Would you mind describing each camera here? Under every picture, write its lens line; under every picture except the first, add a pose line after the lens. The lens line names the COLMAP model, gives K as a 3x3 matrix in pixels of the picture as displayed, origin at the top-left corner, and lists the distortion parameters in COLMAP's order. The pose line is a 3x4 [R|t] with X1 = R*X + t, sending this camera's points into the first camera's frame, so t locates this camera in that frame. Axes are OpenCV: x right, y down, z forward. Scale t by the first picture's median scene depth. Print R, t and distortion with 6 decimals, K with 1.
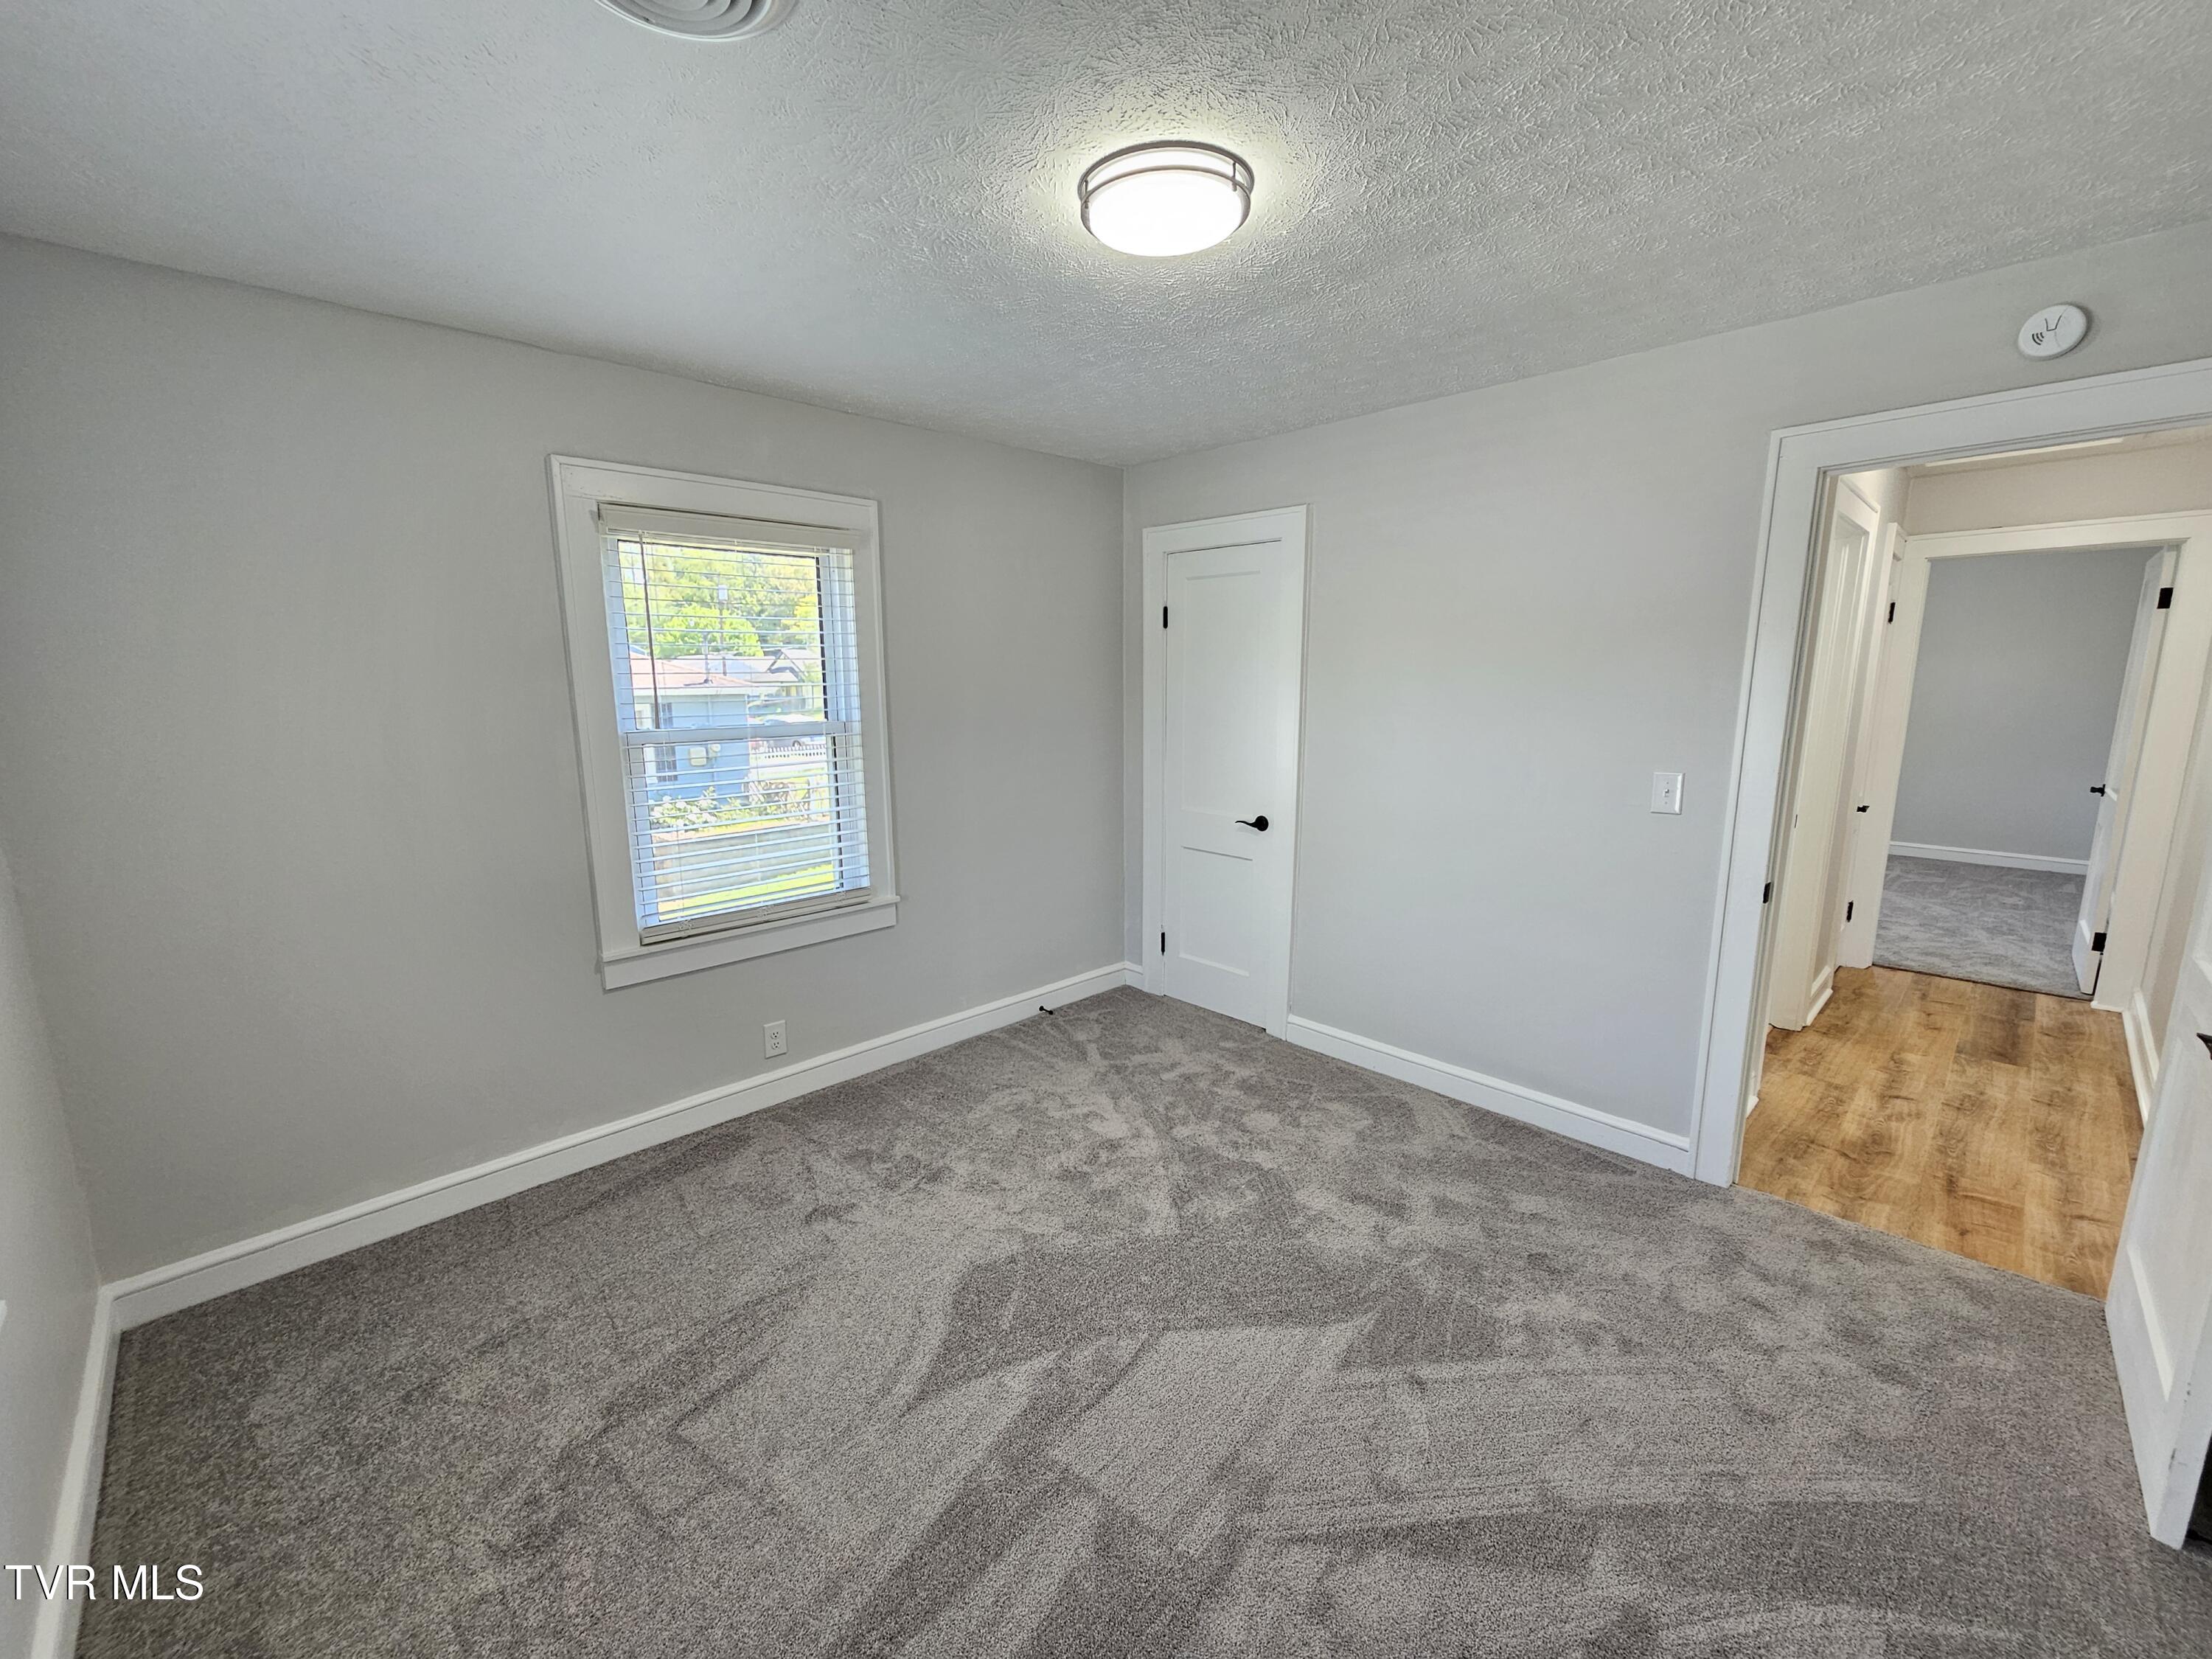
lens RADIAL K [[911.2, 0, 1109.6], [0, 911.2, 842.1], [0, 0, 1]] dist [0.003633, 0.000084]
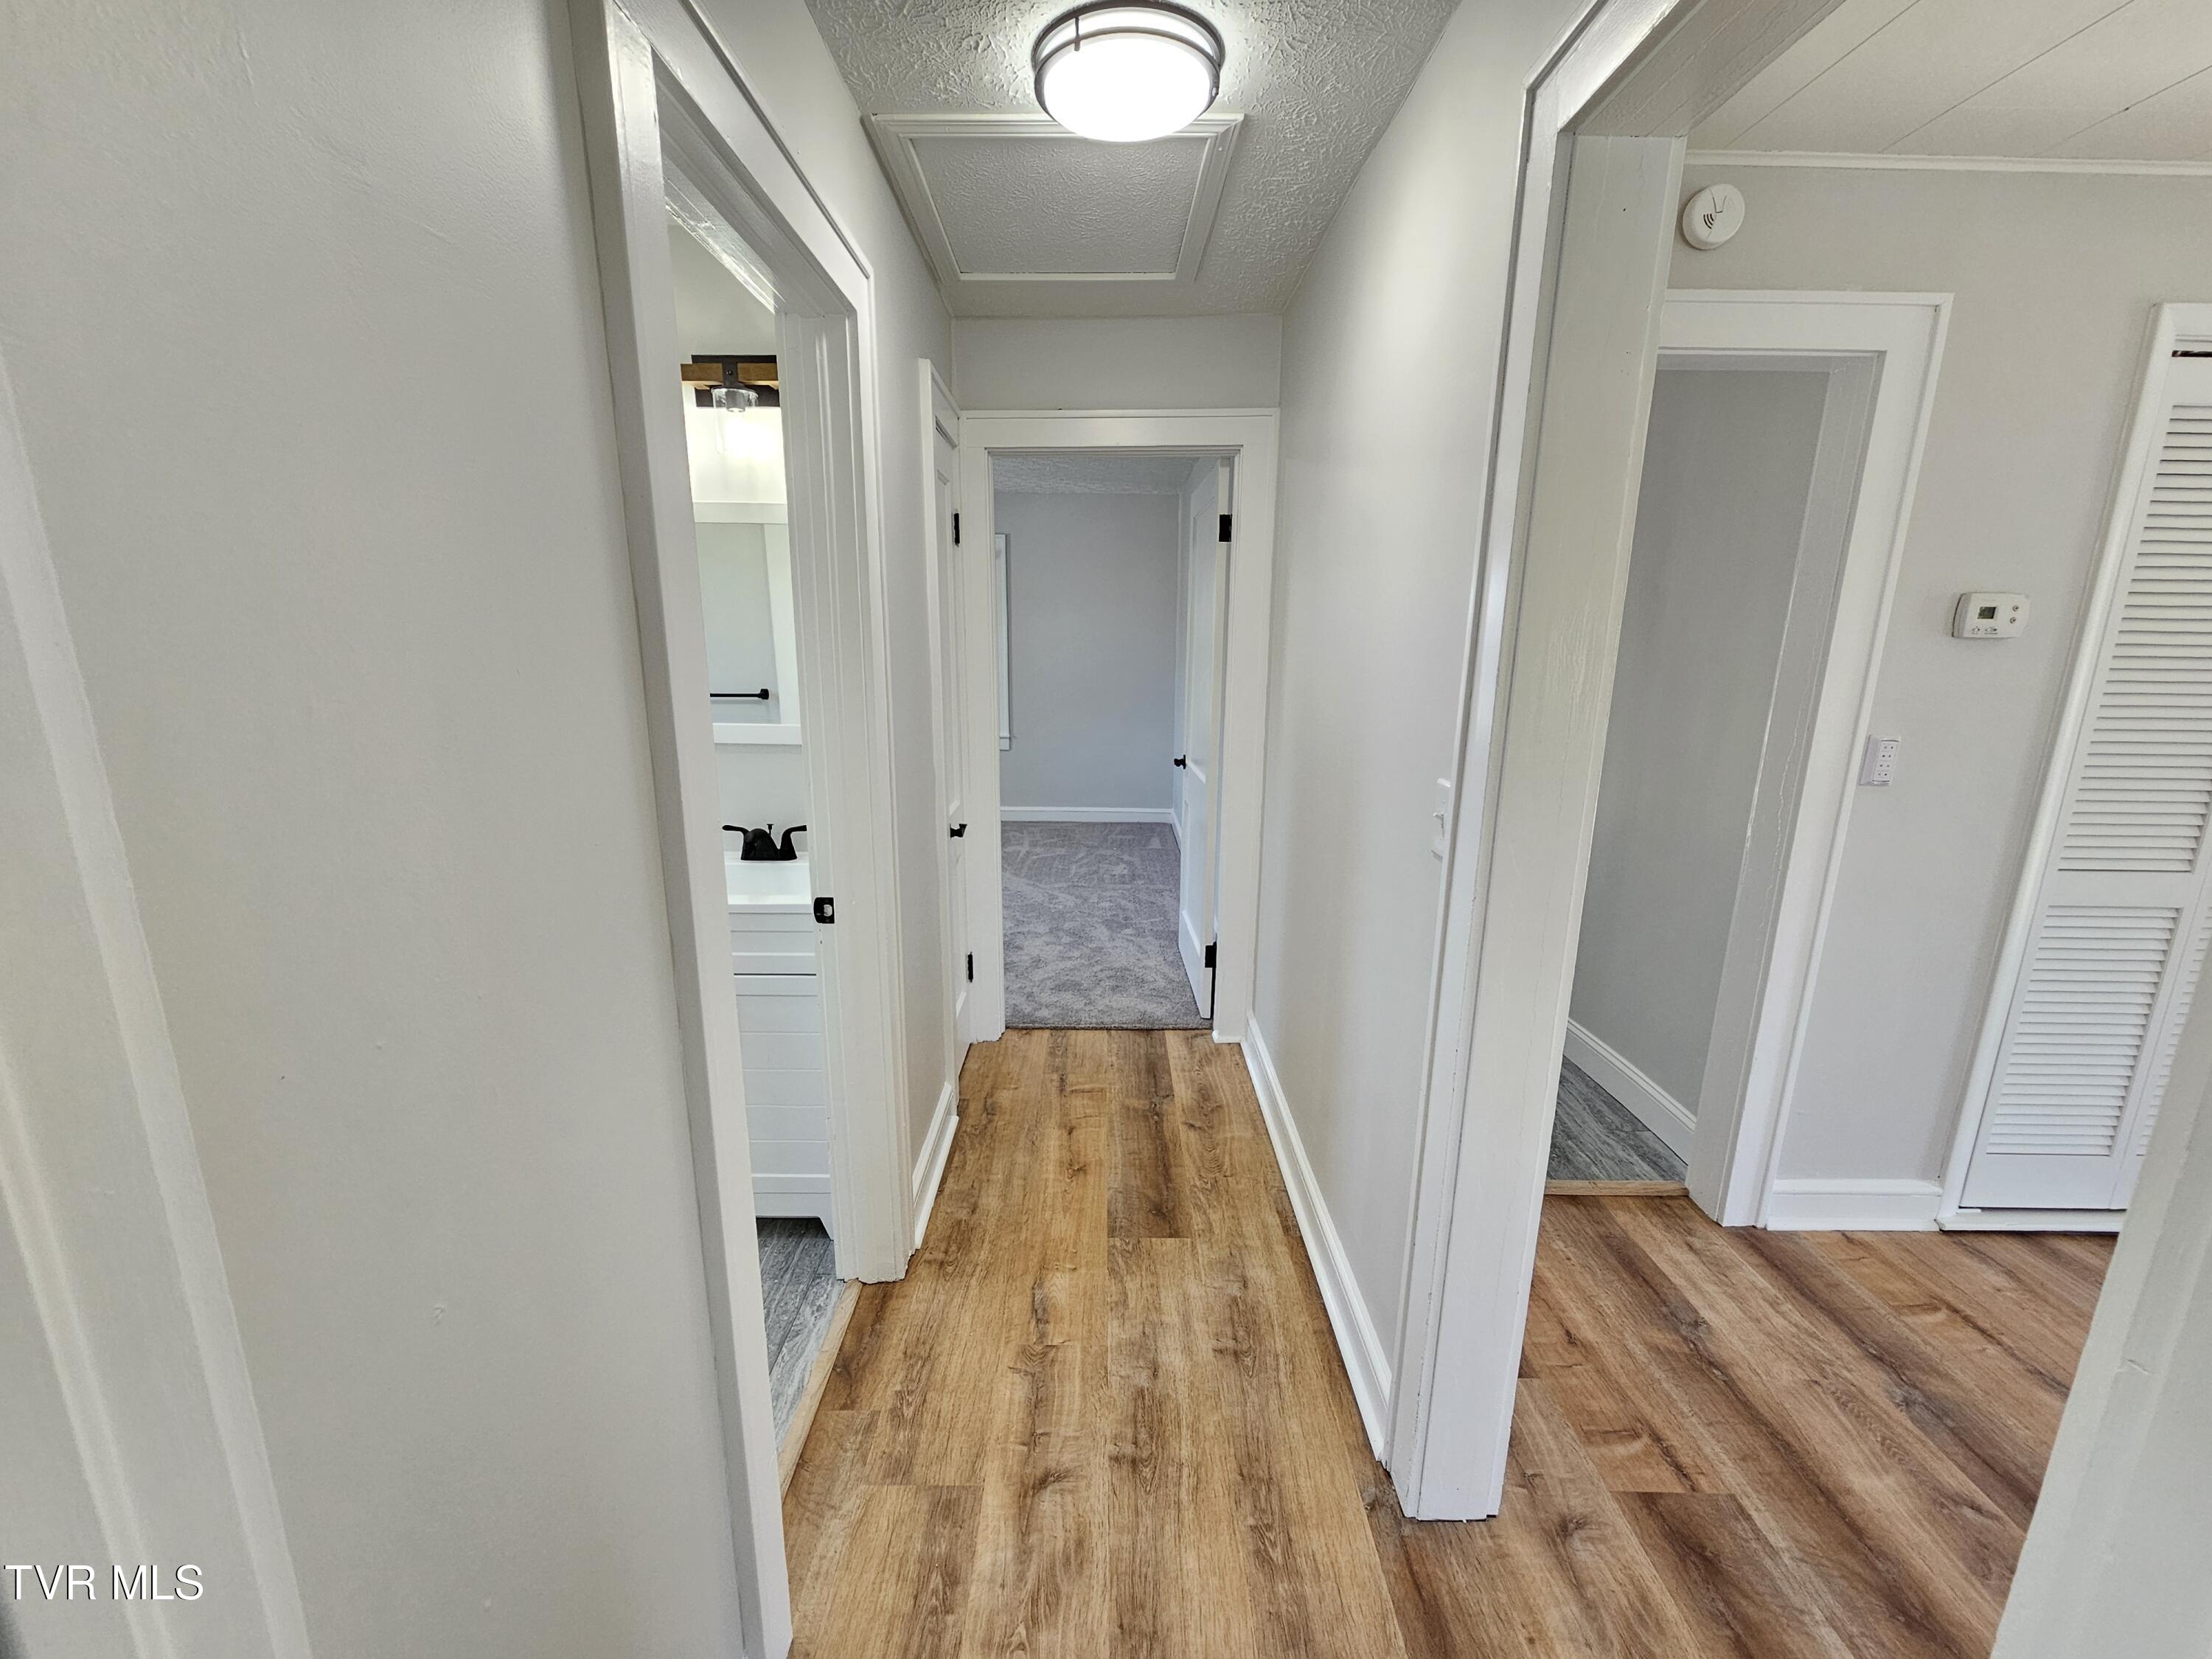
lens RADIAL K [[911.2, 0, 1109.6], [0, 911.2, 842.1], [0, 0, 1]] dist [0.003633, 0.000084]
pose [[0.697685, -0.154579, 0.699529, 0.513520], [0.117276, 0.987915, 0.101338, -0.094961], [-0.706740, 0.011336, 0.707382, 0.537371]]
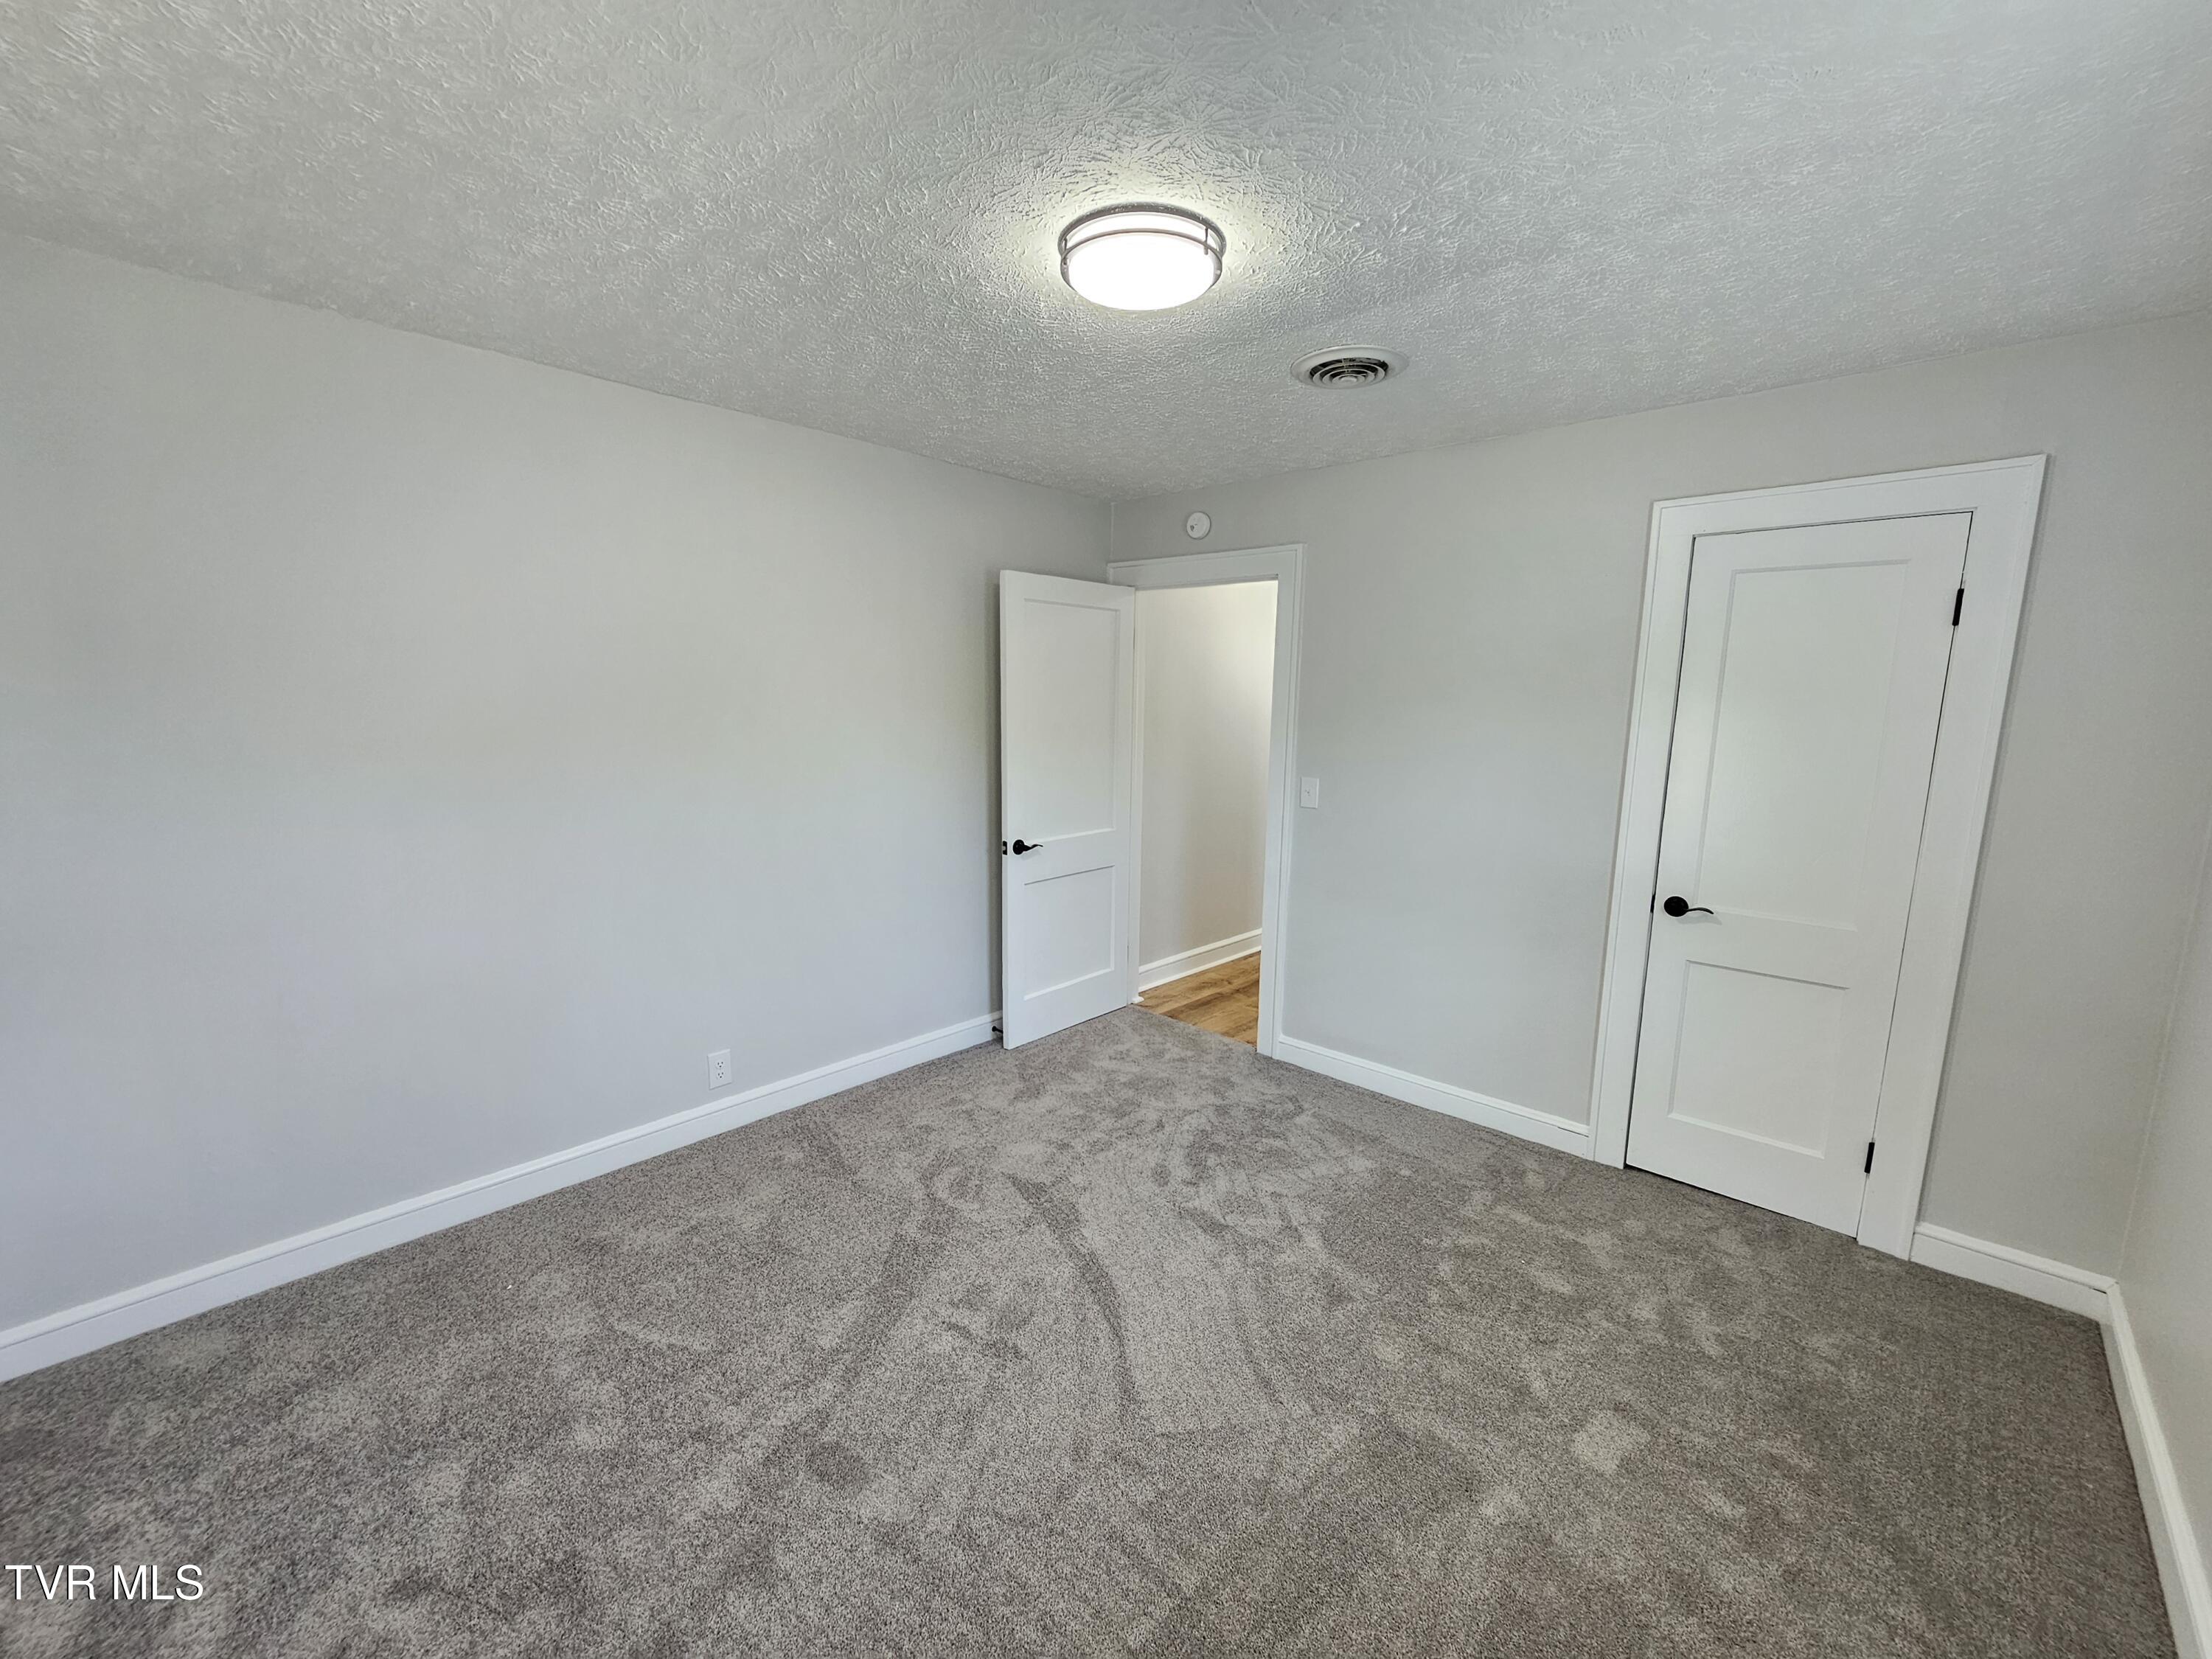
lens RADIAL K [[911.2, 0, 1109.6], [0, 911.2, 842.1], [0, 0, 1]] dist [0.003633, 0.000084]
pose [[-0.998604, 0.006000, -0.052483, 1.280346], [-0.011733, 0.943516, 0.331120, -0.416267], [0.051506, 0.331273, -0.942128, 2.183165]]
